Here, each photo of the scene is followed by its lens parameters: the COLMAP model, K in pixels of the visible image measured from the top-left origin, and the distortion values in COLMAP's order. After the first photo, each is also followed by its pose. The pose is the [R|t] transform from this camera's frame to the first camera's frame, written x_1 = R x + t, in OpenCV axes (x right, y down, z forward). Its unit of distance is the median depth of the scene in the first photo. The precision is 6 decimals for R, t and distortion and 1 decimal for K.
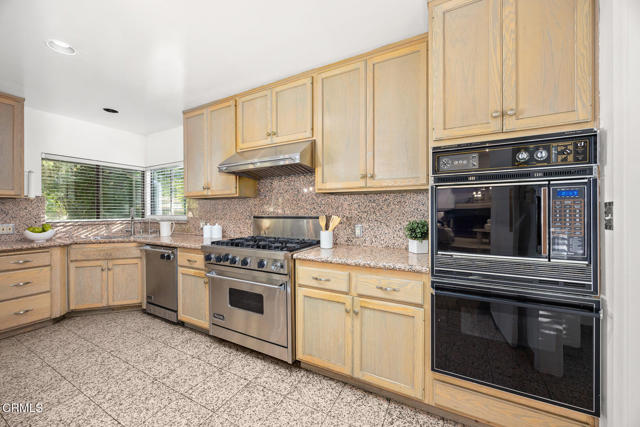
lens RADIAL K [[252.7, 0, 321.9], [0, 252.7, 212.6], [0, 0, 1]] dist [0.001260, 0.000244]
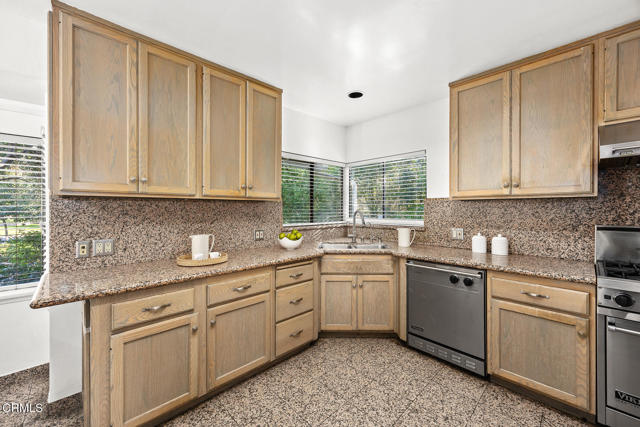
lens RADIAL K [[260.1, 0, 318.9], [0, 260.1, 209.9], [0, 0, 1]] dist [0.000397, 0.000234]
pose [[0.953019, 0.002943, -0.302897, -0.713256], [-0.002194, 0.999994, 0.002814, -0.027782], [0.302903, -0.002017, 0.953019, 0.148997]]
